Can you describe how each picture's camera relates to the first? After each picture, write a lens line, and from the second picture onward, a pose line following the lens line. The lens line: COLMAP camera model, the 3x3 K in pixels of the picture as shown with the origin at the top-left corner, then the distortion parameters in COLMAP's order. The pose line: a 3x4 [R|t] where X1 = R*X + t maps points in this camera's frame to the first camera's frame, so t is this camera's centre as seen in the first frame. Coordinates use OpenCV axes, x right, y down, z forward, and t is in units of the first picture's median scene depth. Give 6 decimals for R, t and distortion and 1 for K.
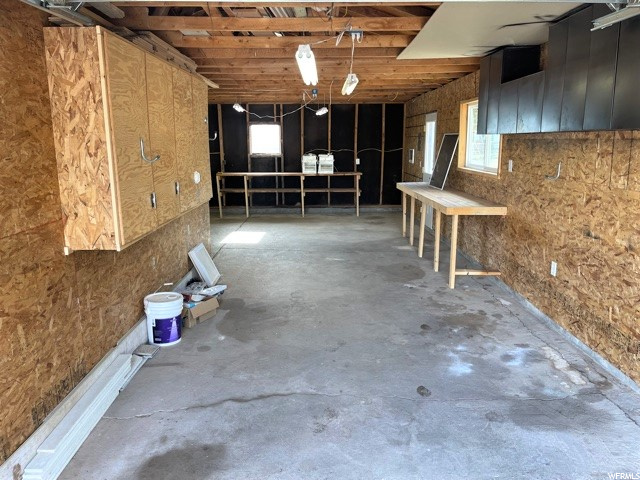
lens RADIAL K [[492.4, 0, 320.0], [0, 492.4, 240.0], [0, 0, 1]] dist [0.006848, -0.000250]
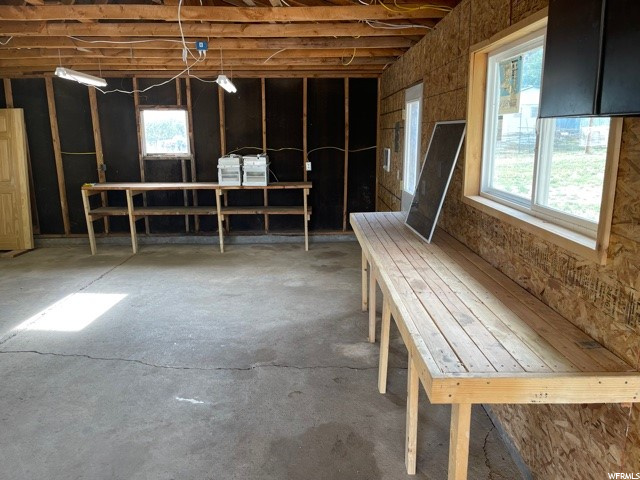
lens RADIAL K [[492.4, 0, 320.0], [0, 492.4, 240.0], [0, 0, 1]] dist [0.006848, -0.000250]
pose [[0.999991, 0.001921, 0.003687, 0.093269], [-0.001971, 0.999906, 0.013583, -0.071885], [-0.003660, -0.013590, 0.999901, 0.349467]]
